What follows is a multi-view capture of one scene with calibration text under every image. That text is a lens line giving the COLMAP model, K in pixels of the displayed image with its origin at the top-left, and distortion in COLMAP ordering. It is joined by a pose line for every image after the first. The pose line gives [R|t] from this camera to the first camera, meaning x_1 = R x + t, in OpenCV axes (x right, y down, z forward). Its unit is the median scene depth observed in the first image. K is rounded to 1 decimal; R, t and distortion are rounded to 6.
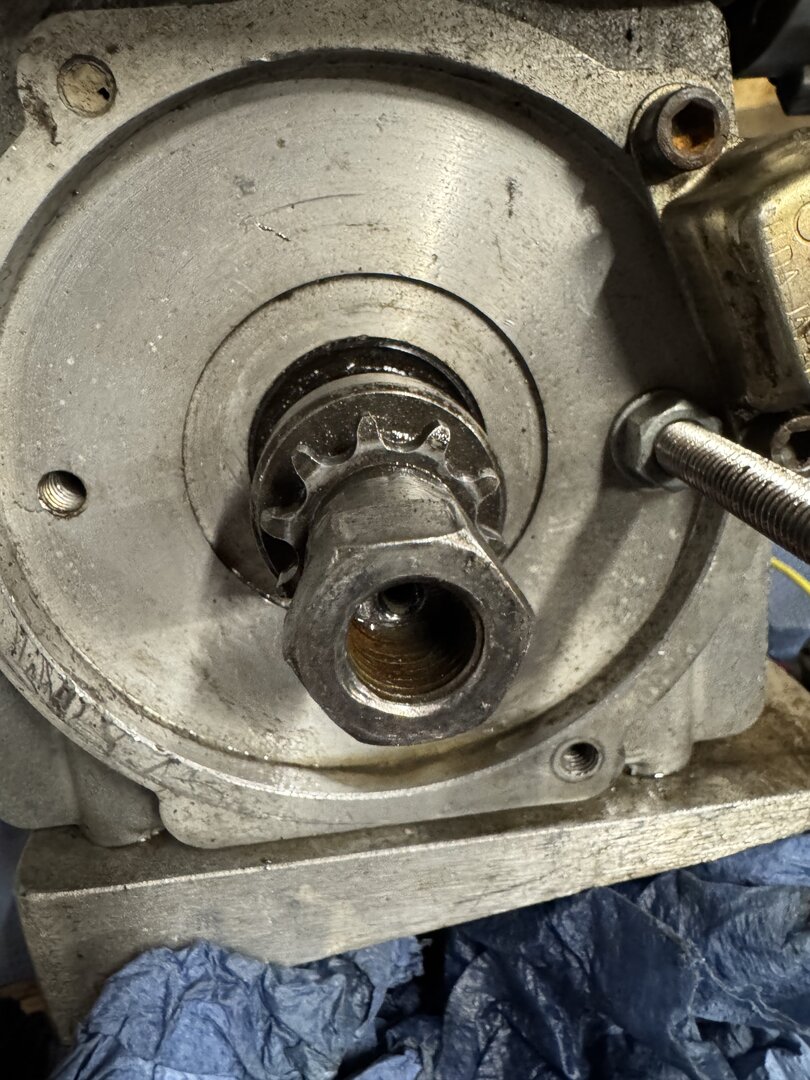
lens RADIAL K [[774.4, 0, 404.5], [0, 774.4, 476.2], [0, 0, 1]] dist [-0.005676, 0.005964]
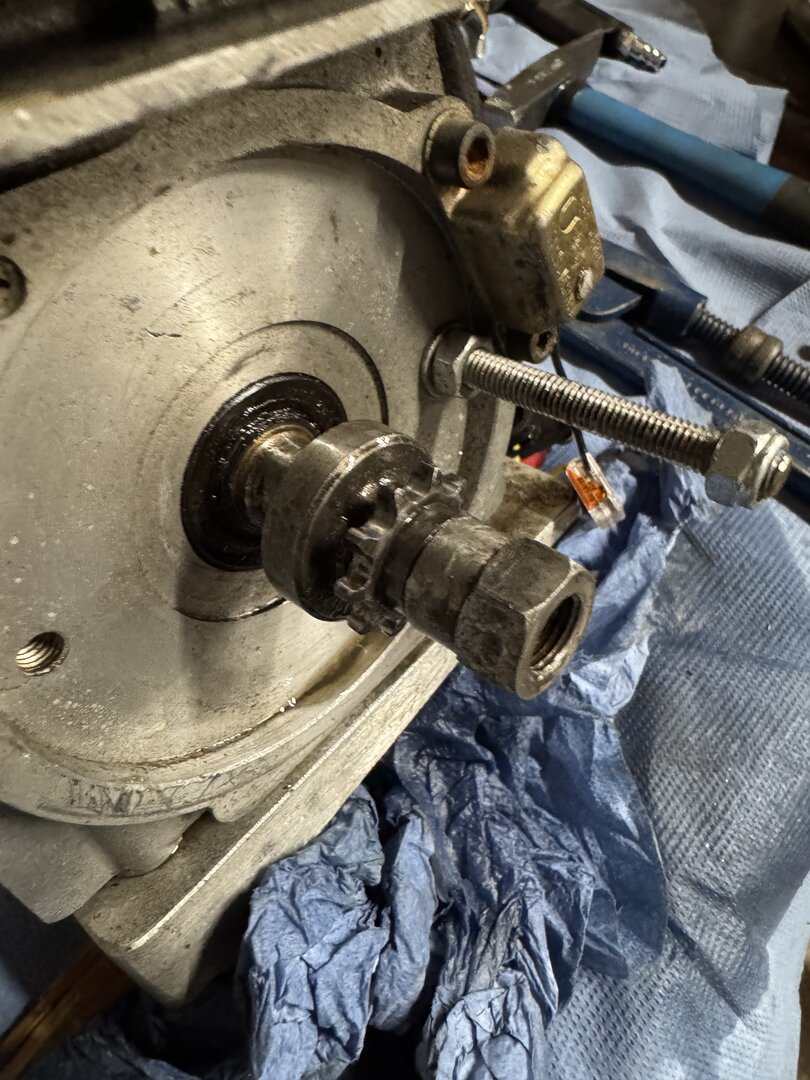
lens RADIAL K [[774.4, 0, 404.5], [0, 774.4, 476.2], [0, 0, 1]] dist [-0.005676, 0.005964]
pose [[0.741949, -0.452105, 0.495089, -0.468356], [0.264795, 0.876001, 0.403120, -0.430450], [-0.615951, -0.167998, 0.769663, 0.006342]]
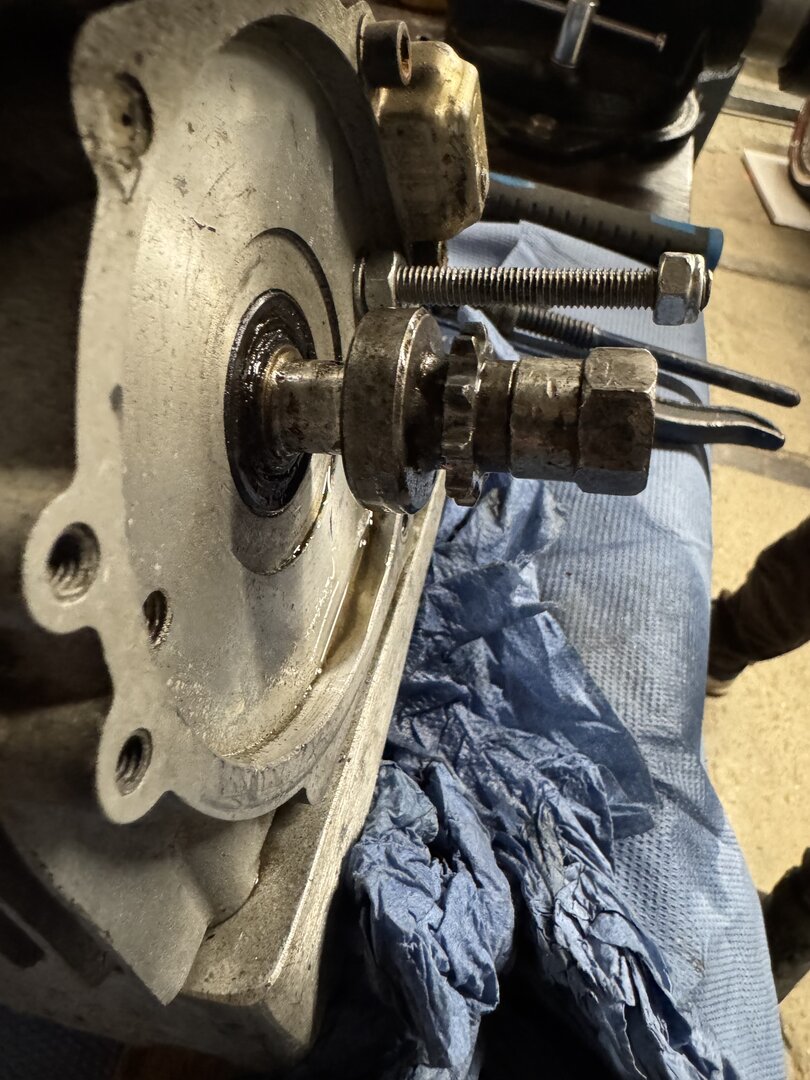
lens RADIAL K [[774.4, 0, 404.5], [0, 774.4, 476.2], [0, 0, 1]] dist [-0.005676, 0.005964]
pose [[0.341681, -0.558088, 0.756169, -0.853106], [0.348599, 0.822456, 0.449494, -0.363075], [-0.872773, 0.110016, 0.475566, 0.353357]]
